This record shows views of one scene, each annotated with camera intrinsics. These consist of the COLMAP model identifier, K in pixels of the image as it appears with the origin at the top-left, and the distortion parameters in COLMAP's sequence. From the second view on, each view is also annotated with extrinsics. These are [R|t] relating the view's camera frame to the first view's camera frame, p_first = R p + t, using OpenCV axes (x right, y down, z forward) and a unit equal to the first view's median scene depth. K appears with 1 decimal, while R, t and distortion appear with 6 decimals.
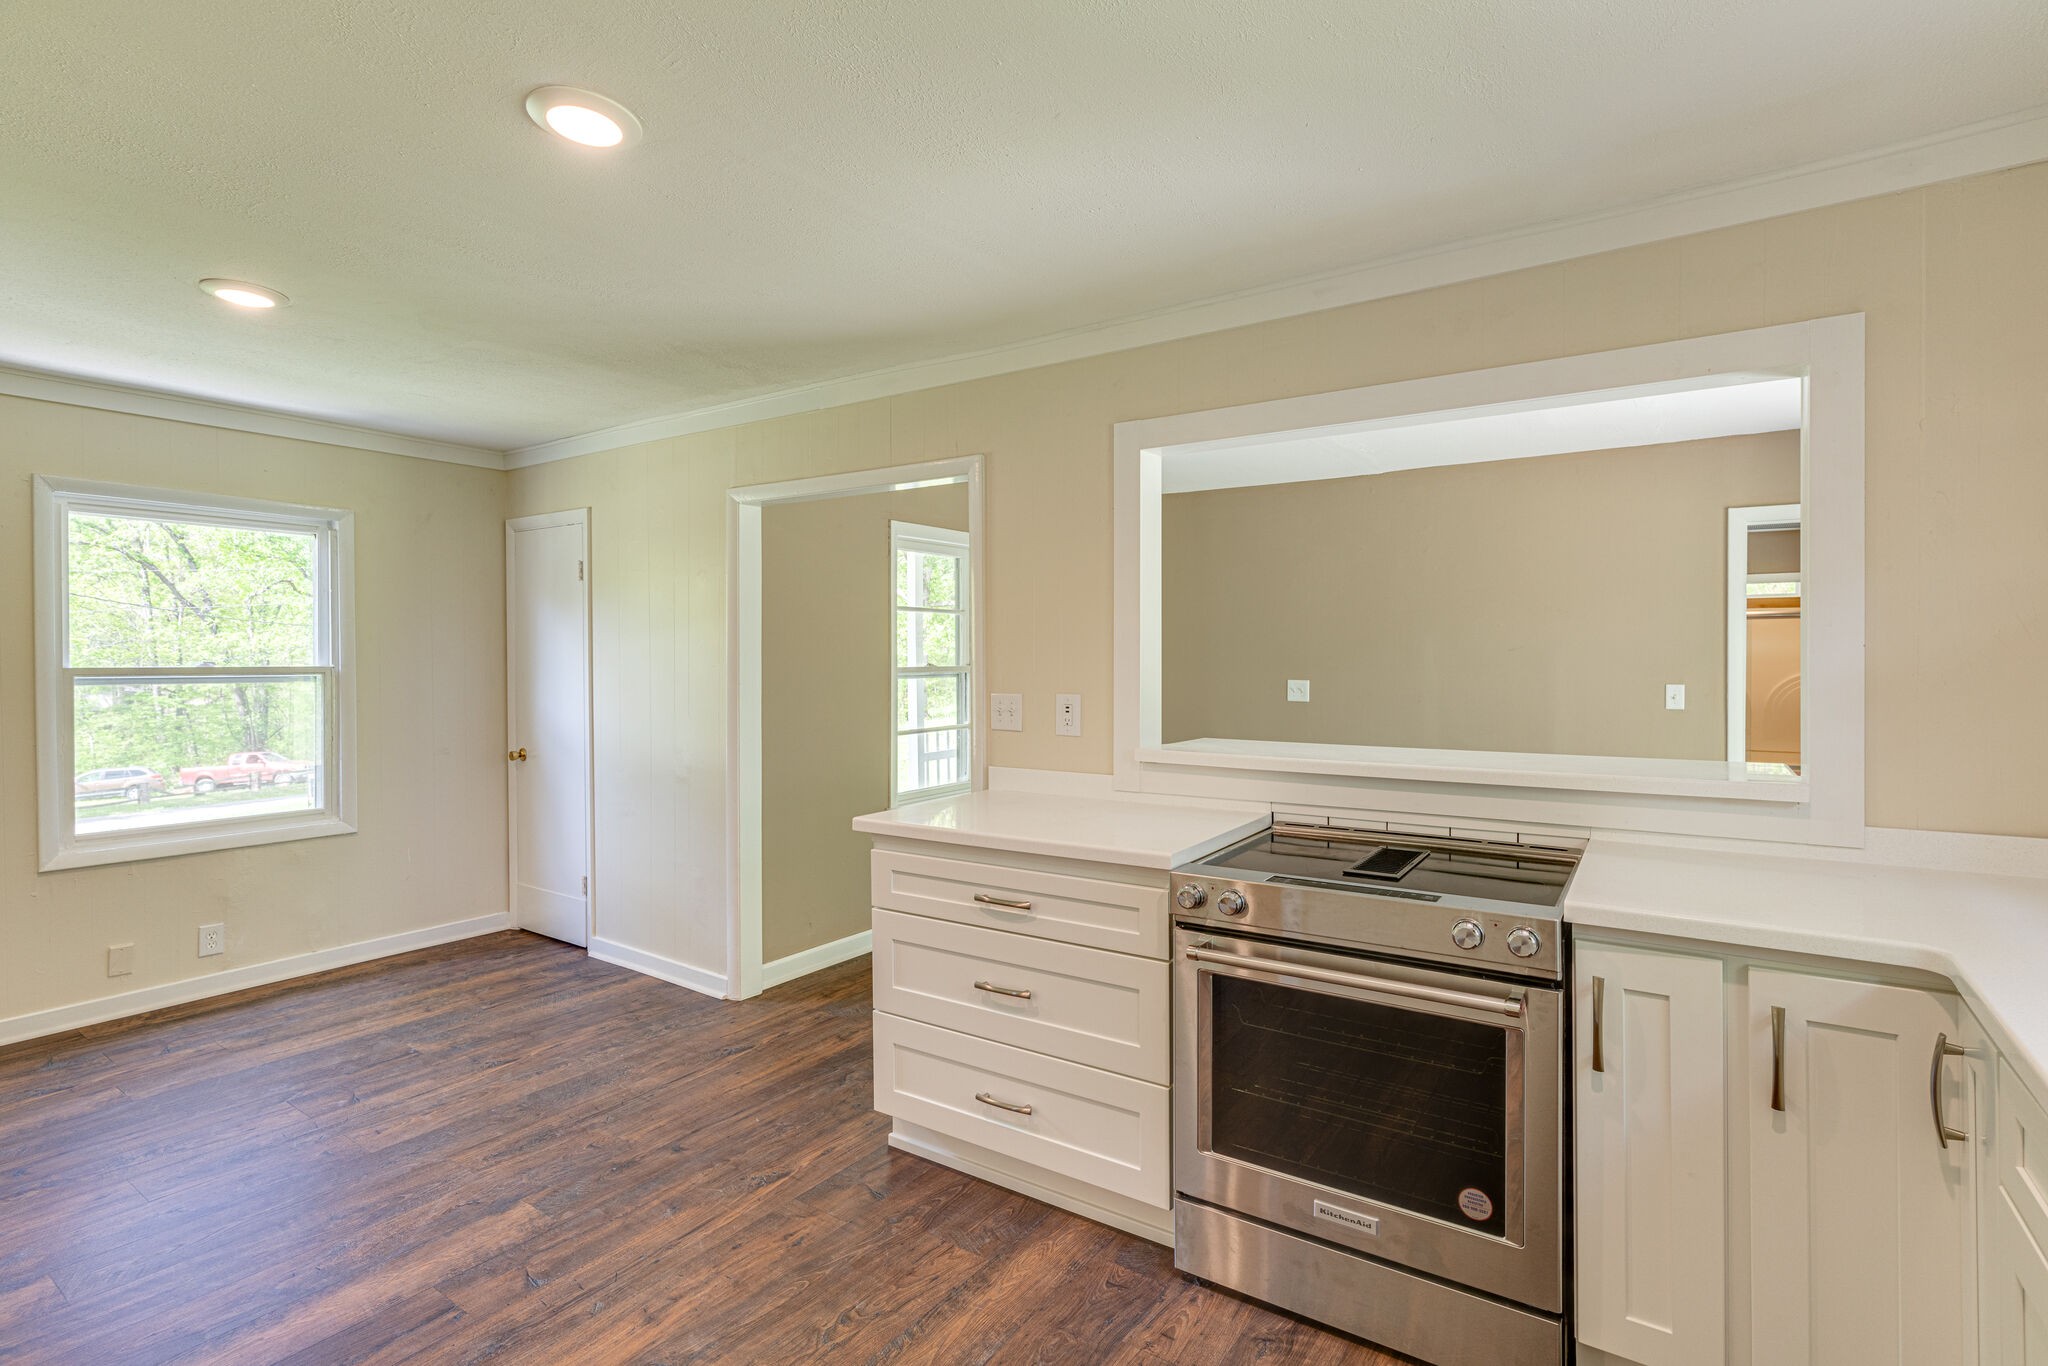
lens RADIAL K [[982.6, 0, 1020.5], [0, 982.6, 670.9], [0, 0, 1]] dist [0.016014, -0.000020]
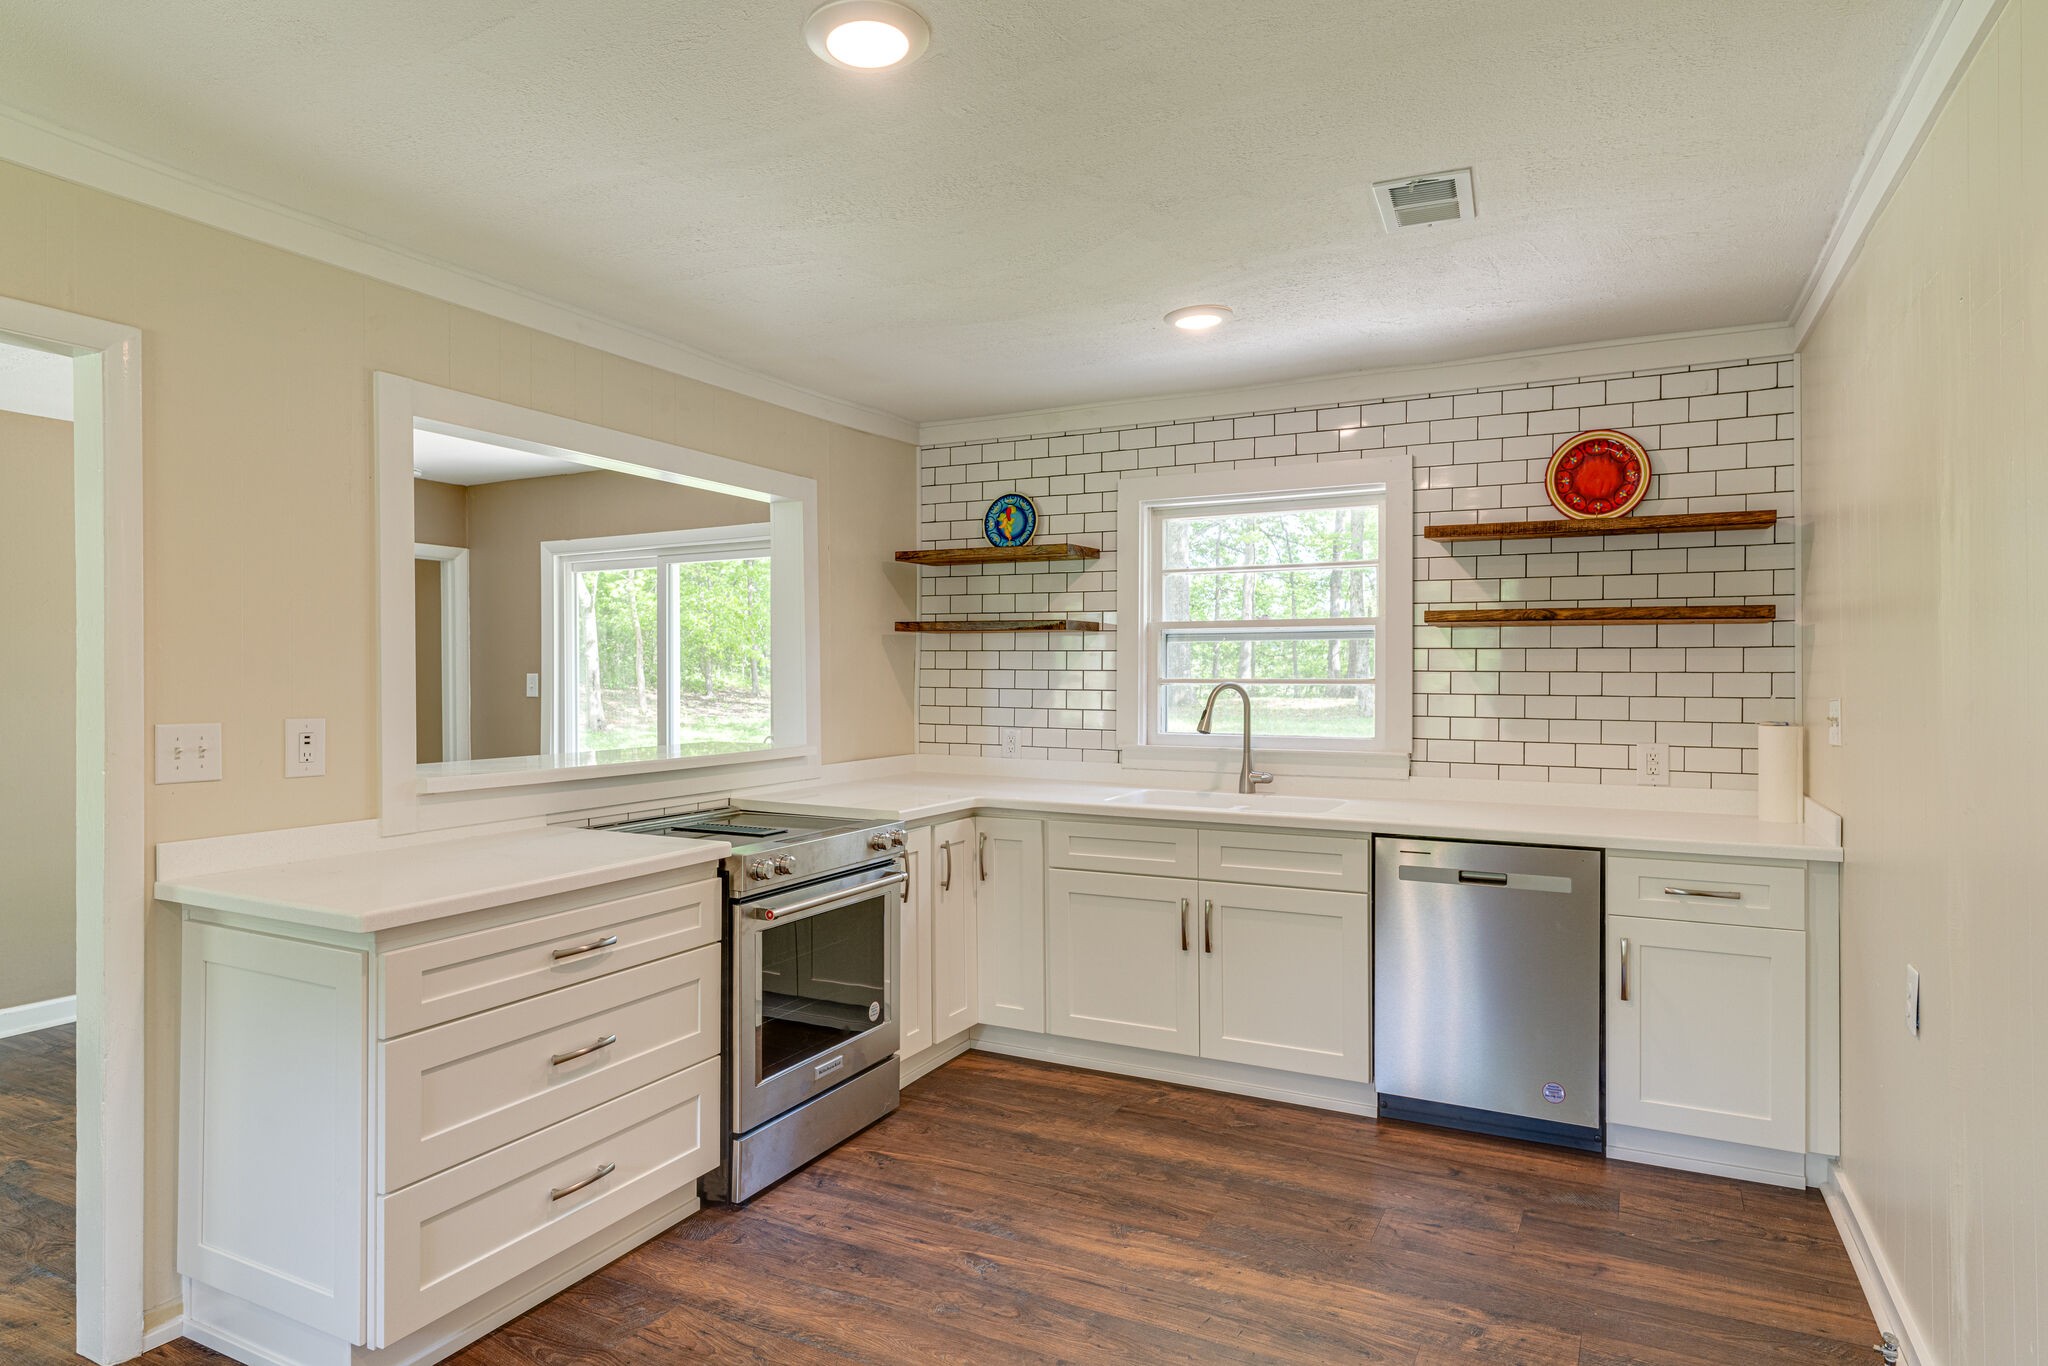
lens RADIAL K [[1121.6, 0, 1031.9], [0, 1121.6, 675.9], [0, 0, 1]] dist [-0.002551, 0.000140]
pose [[-0.103856, 0.001716, 0.994591, -1.077353], [0.015598, 0.999878, -0.000097, 0.001256], [-0.994470, 0.015503, -0.103870, 0.730054]]
